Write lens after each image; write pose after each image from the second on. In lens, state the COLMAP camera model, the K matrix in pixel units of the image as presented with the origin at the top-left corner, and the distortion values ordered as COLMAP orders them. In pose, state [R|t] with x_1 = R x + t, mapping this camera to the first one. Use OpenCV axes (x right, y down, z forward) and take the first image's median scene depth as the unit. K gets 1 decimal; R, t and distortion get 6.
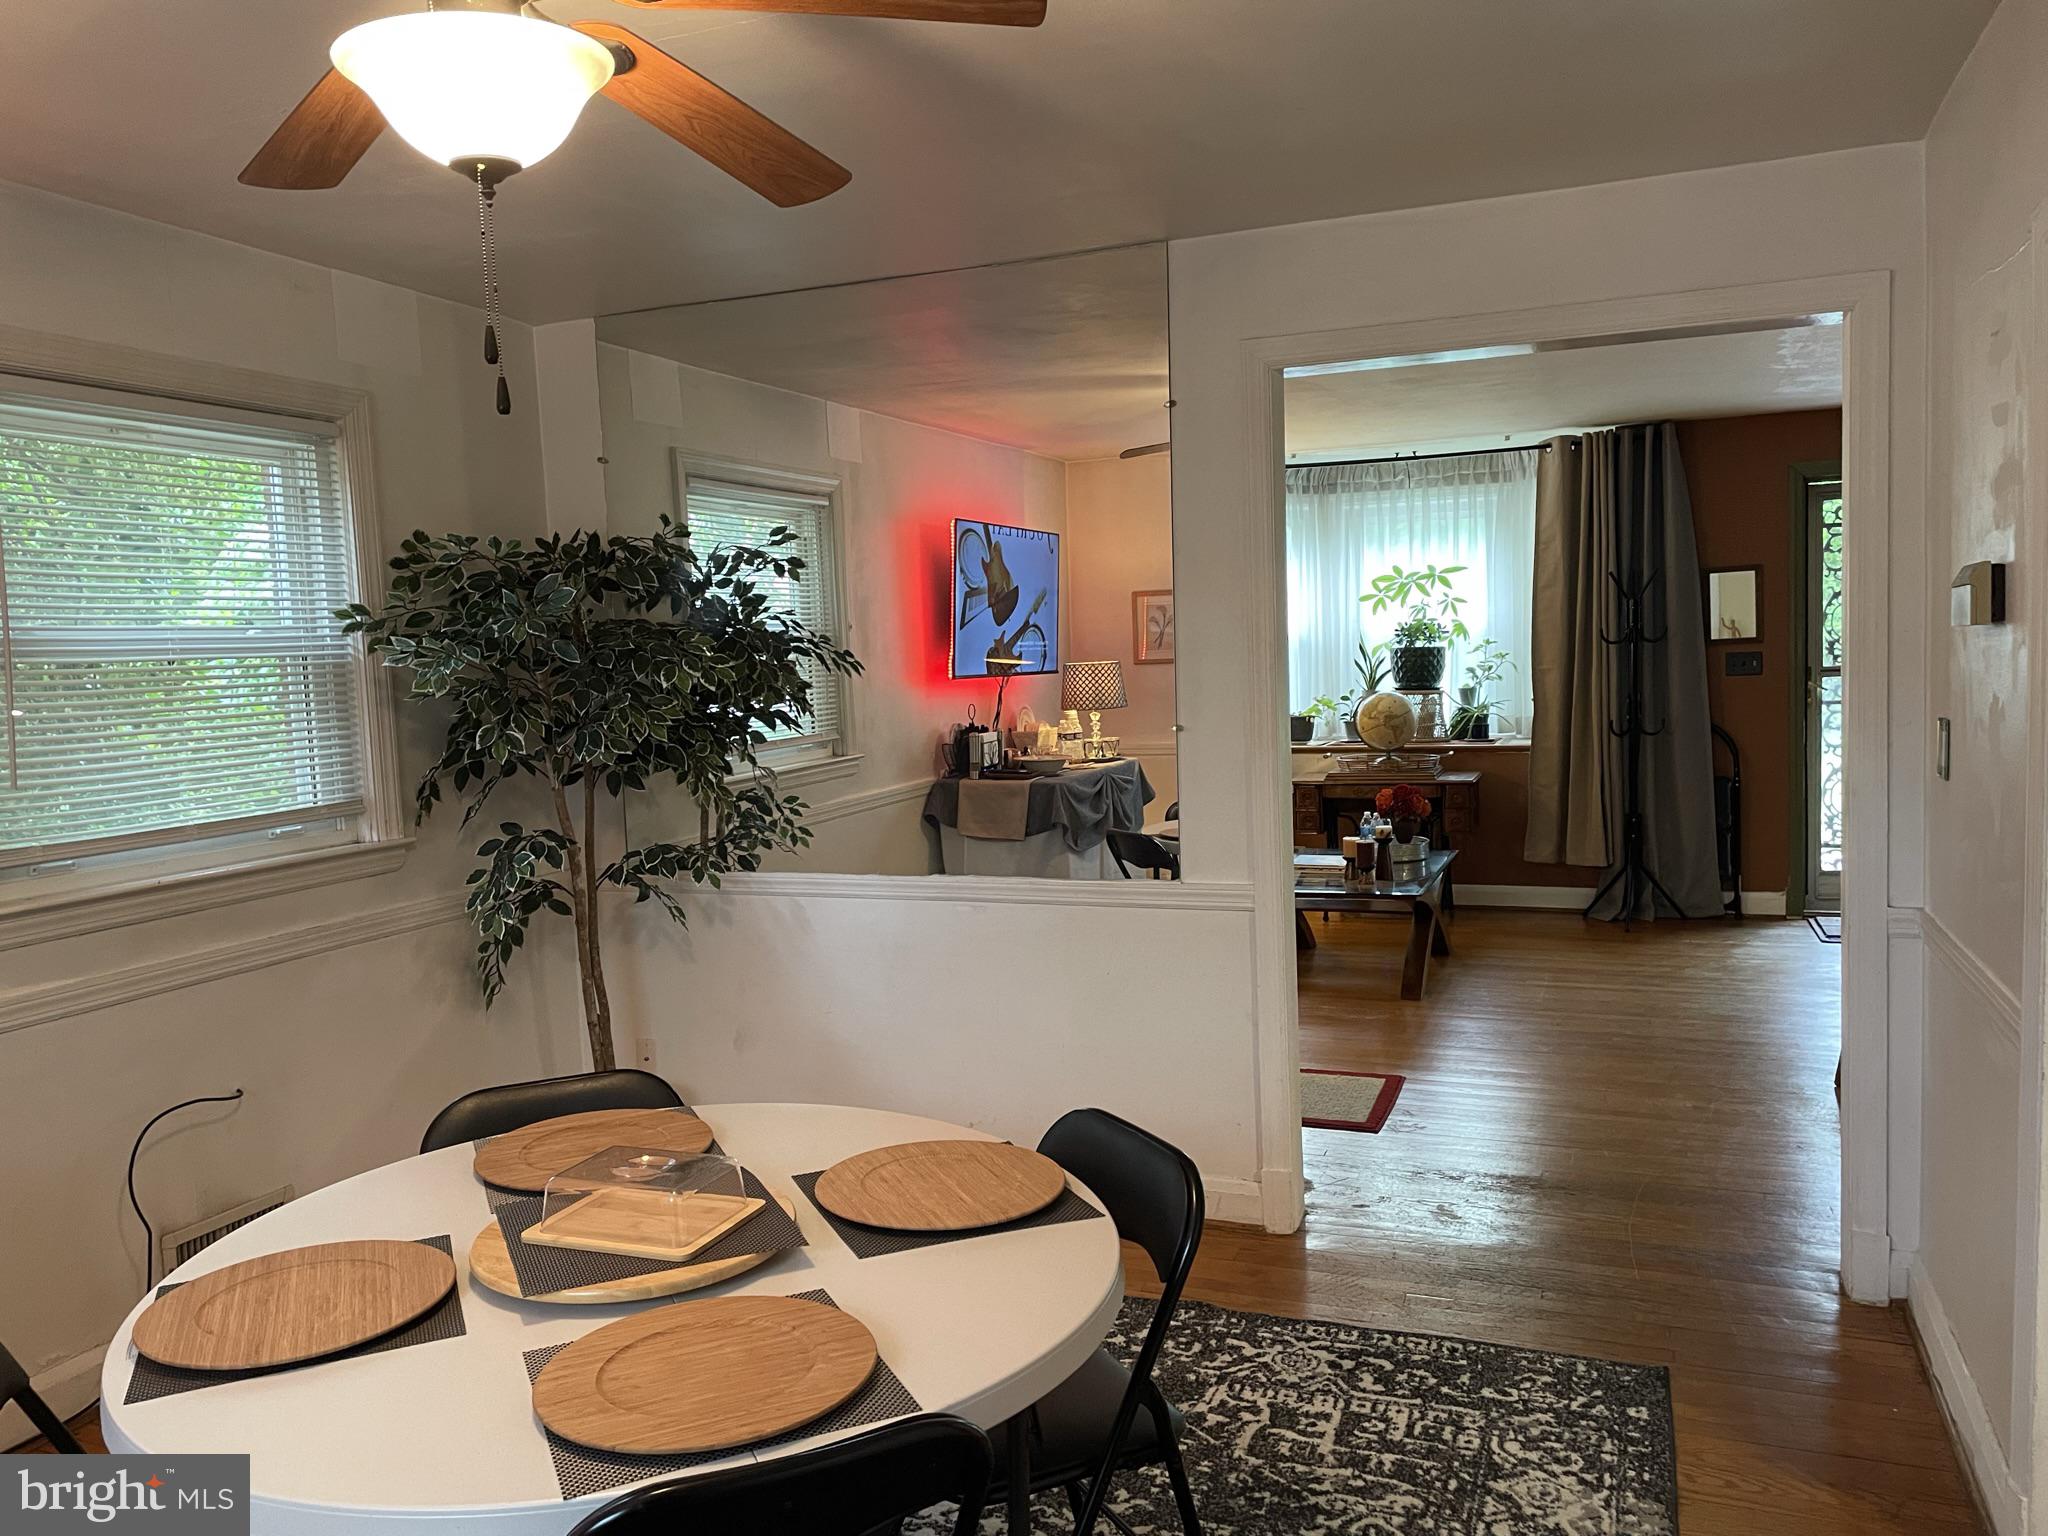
lens RADIAL K [[1546.7, 0, 1010.6], [0, 1546.7, 768.4], [0, 0, 1]] dist [0.095256, -0.121453]
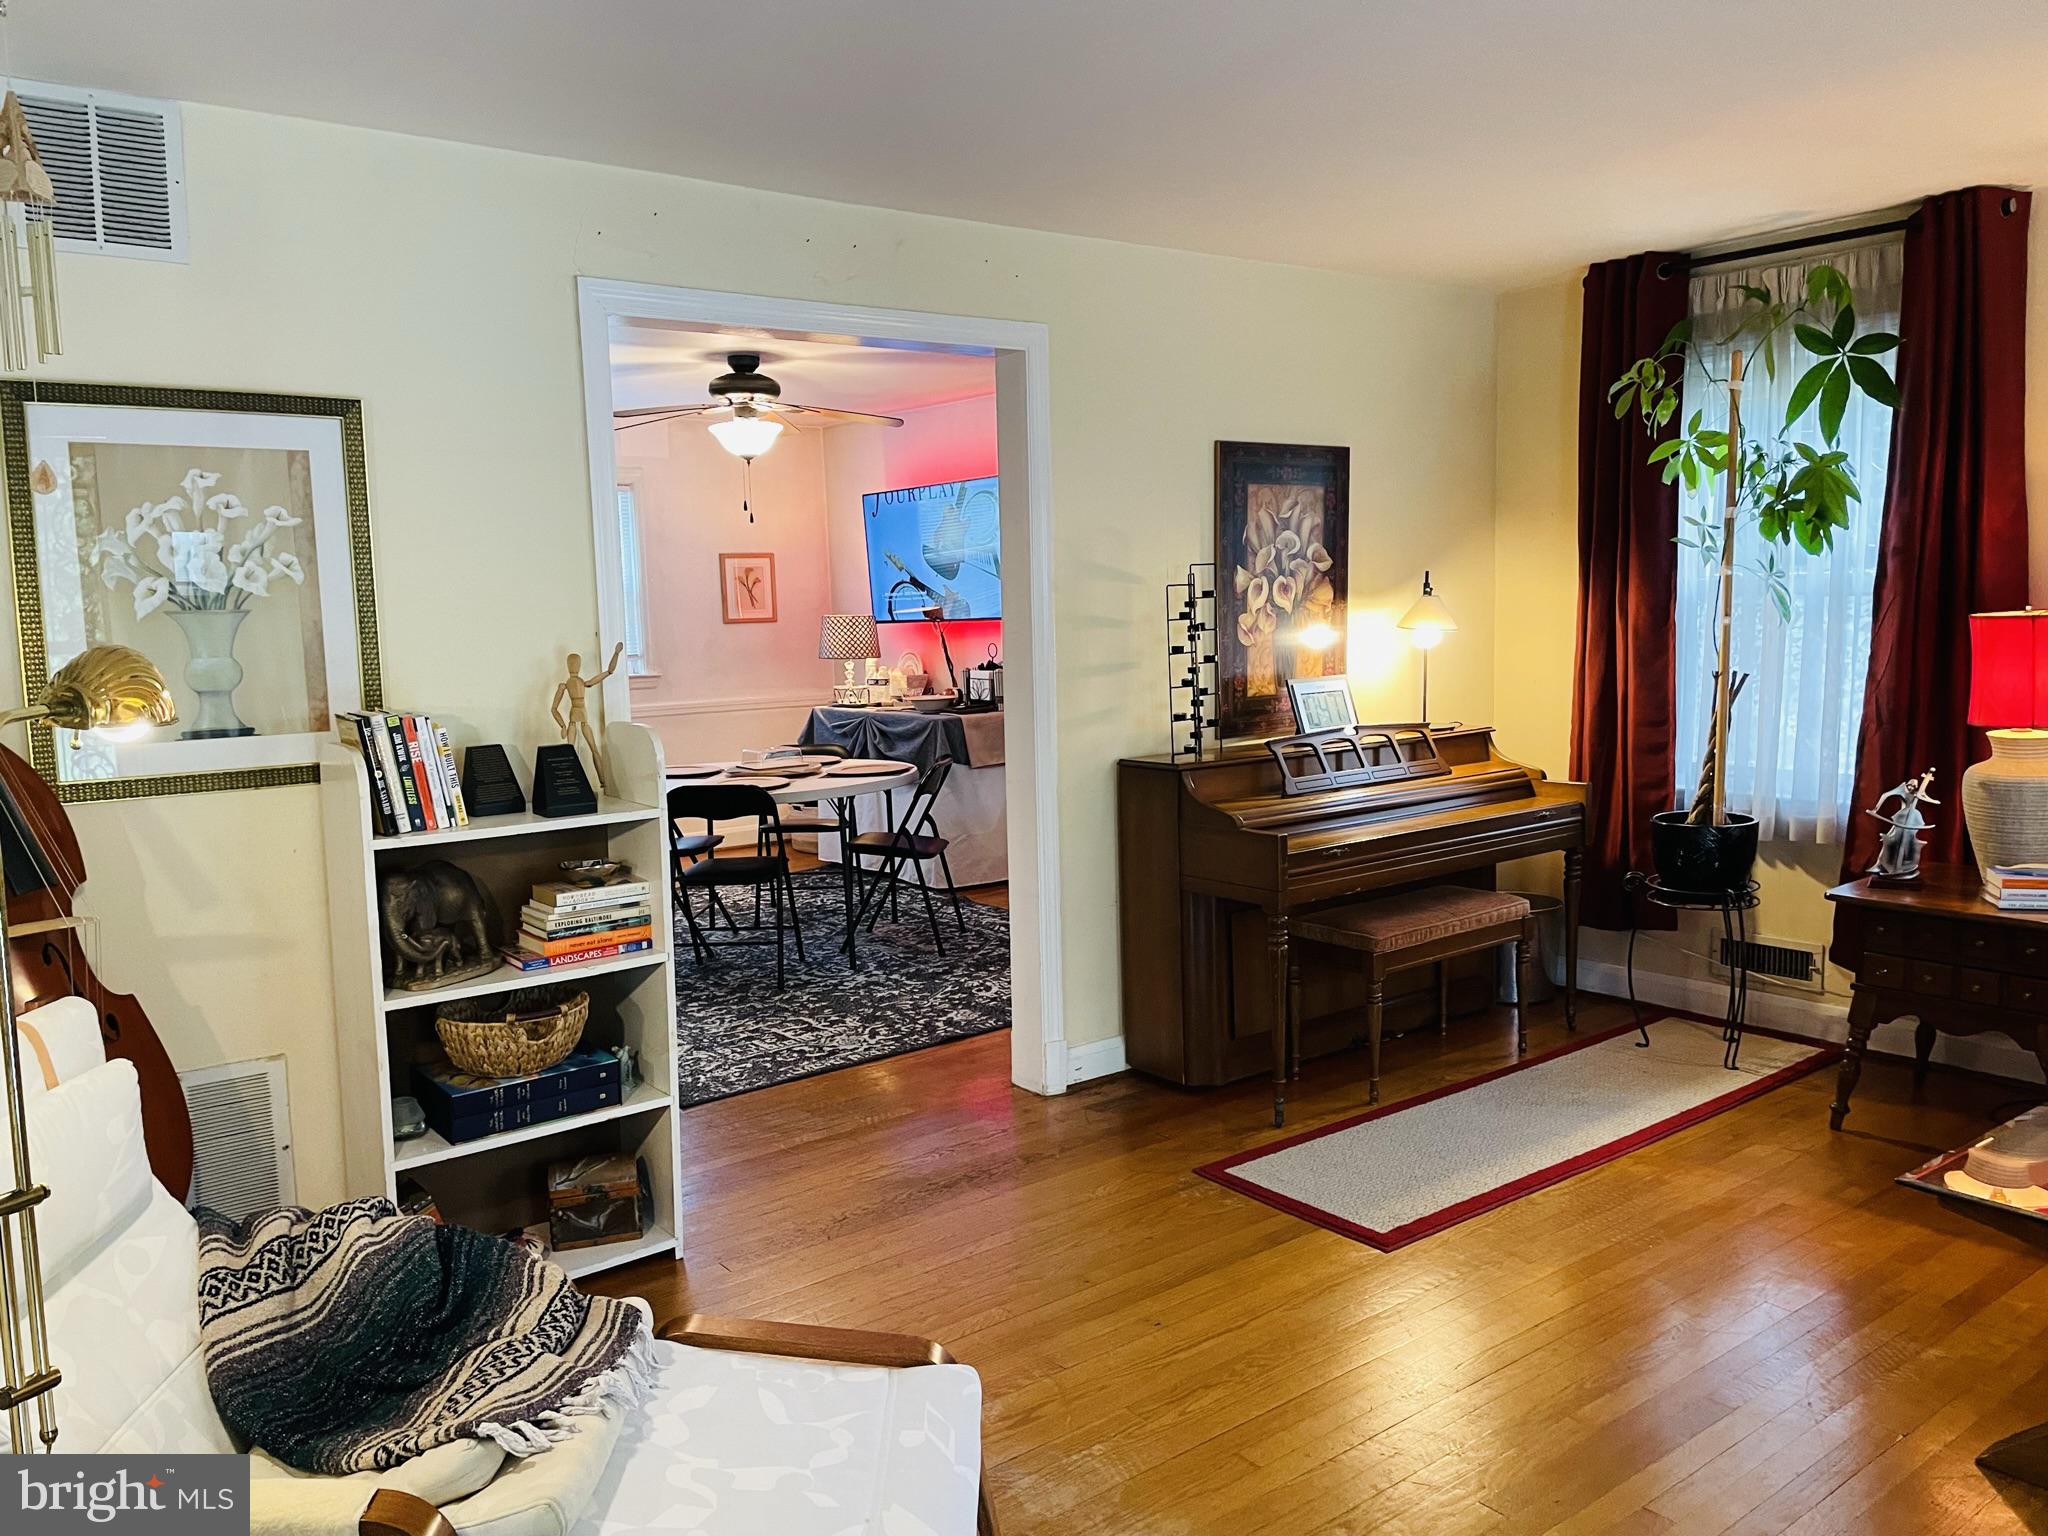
lens RADIAL K [[1546.7, 0, 1011.6], [0, 1546.7, 778.3], [0, 0, 1]] dist [0.095256, -0.121453]
pose [[-0.512183, 0.153544, -0.845040, 1.413253], [-0.022749, 0.981120, 0.192058, -0.199358], [0.858575, 0.117592, -0.499020, 1.915638]]
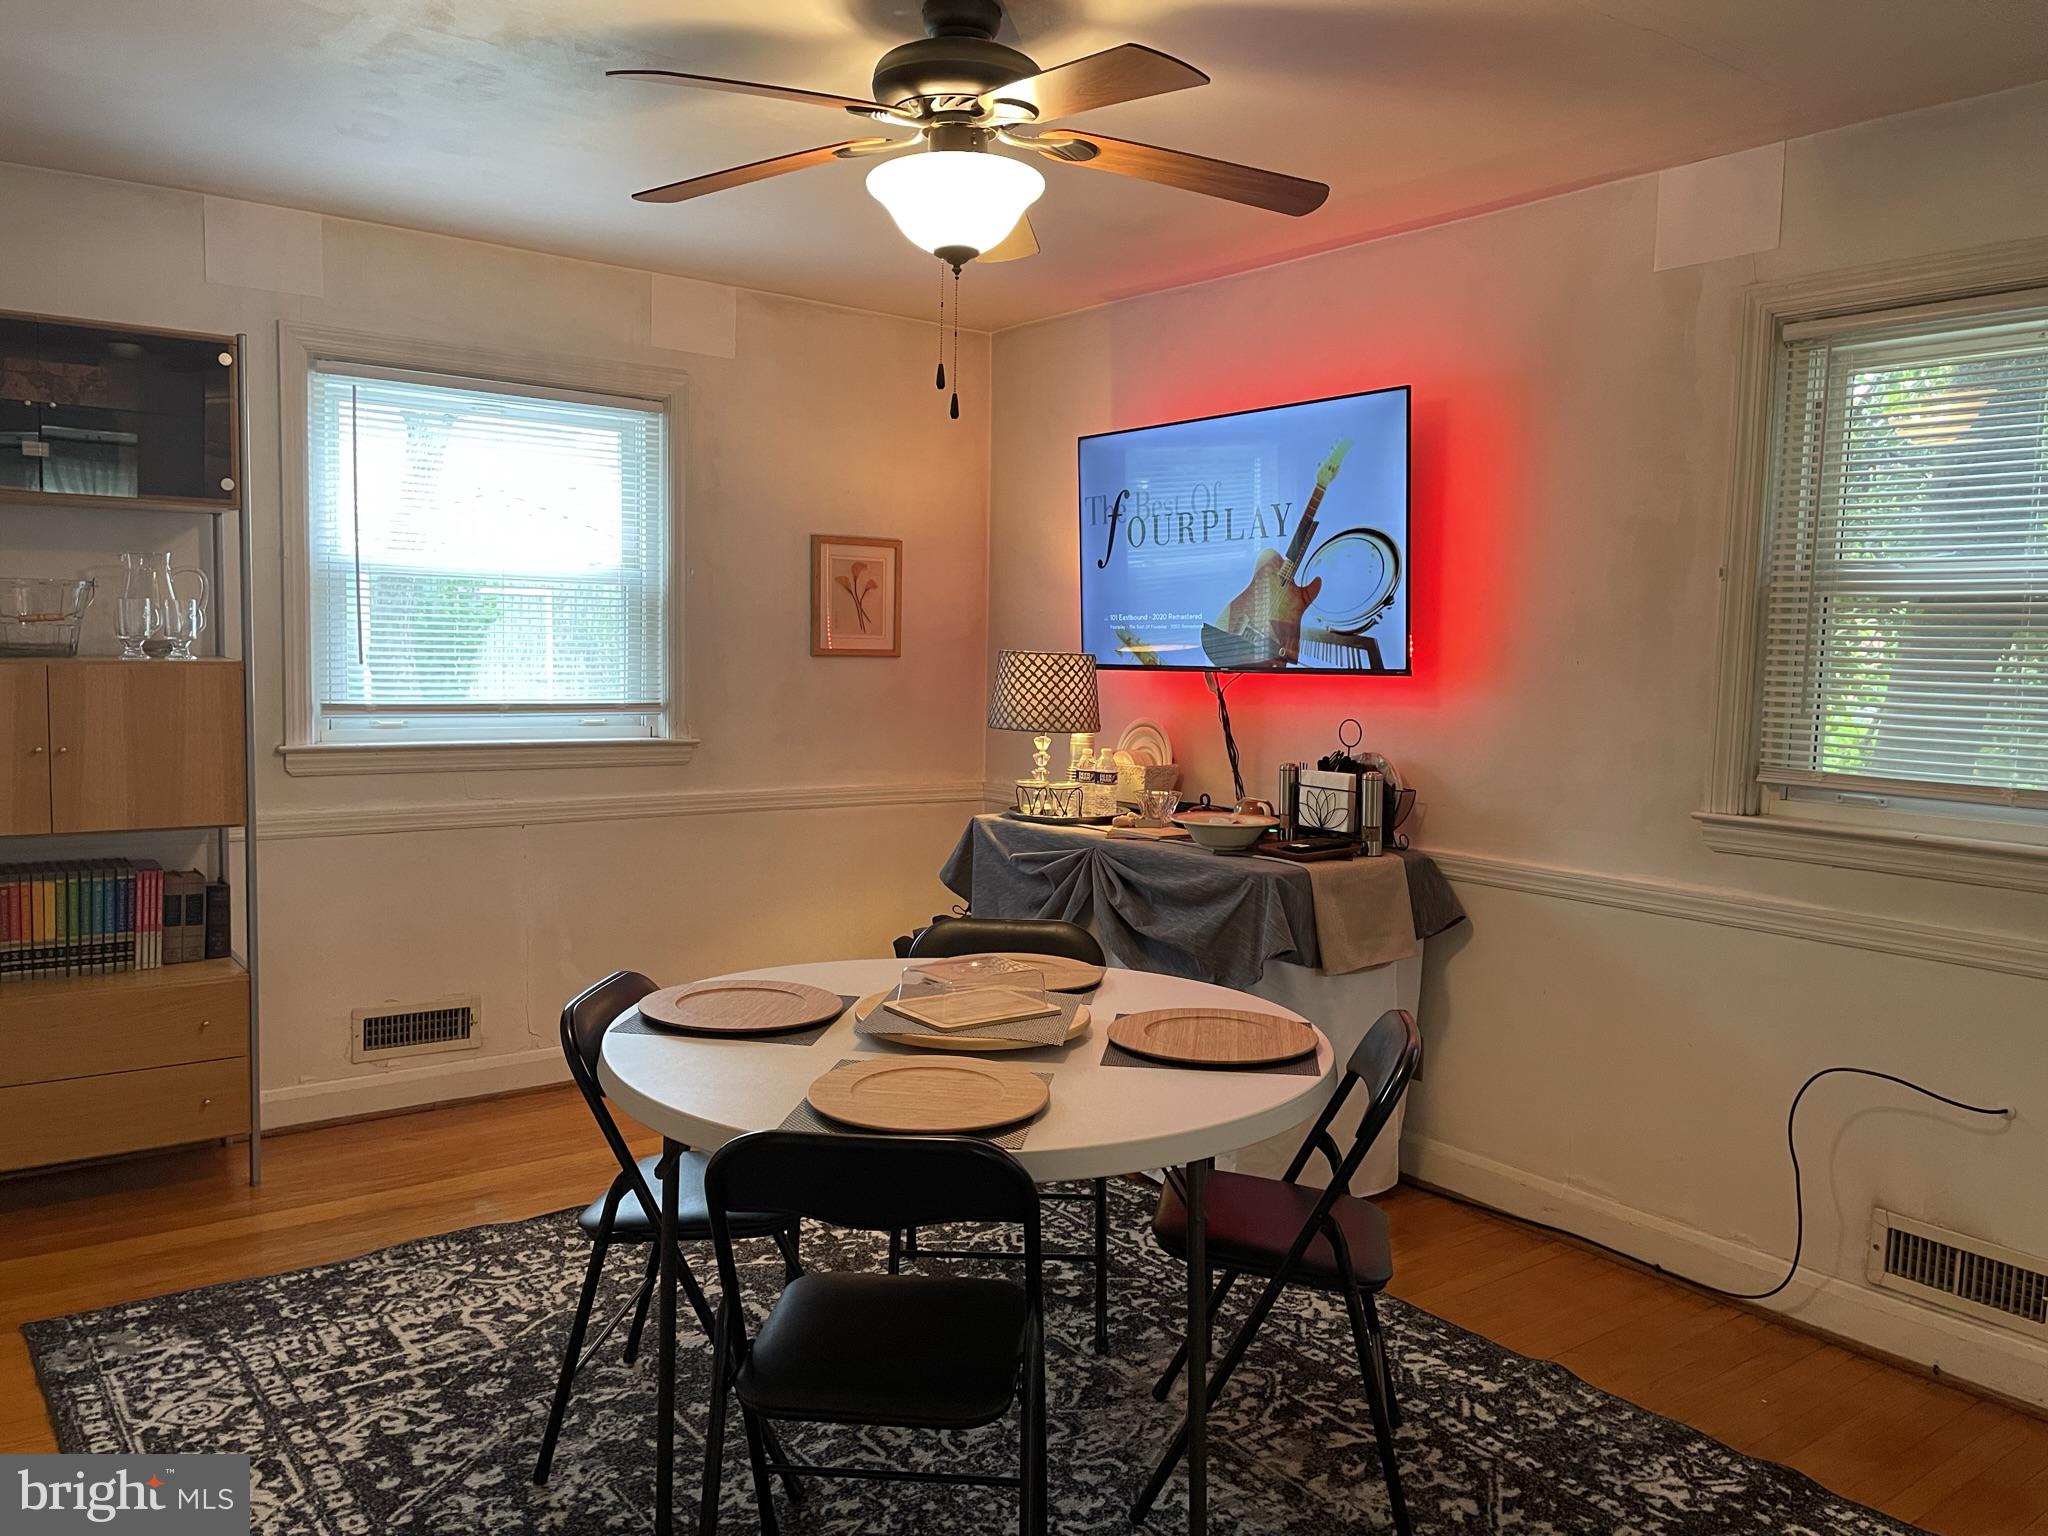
lens RADIAL K [[1546.7, 0, 1016.3], [0, 1546.7, 769.1], [0, 0, 1]] dist [0.095256, -0.121453]
pose [[-0.523047, 0.096950, -0.846772, 0.529286], [-0.071852, 0.984957, 0.157154, -0.075419], [0.849270, 0.143041, -0.508213, 1.052130]]
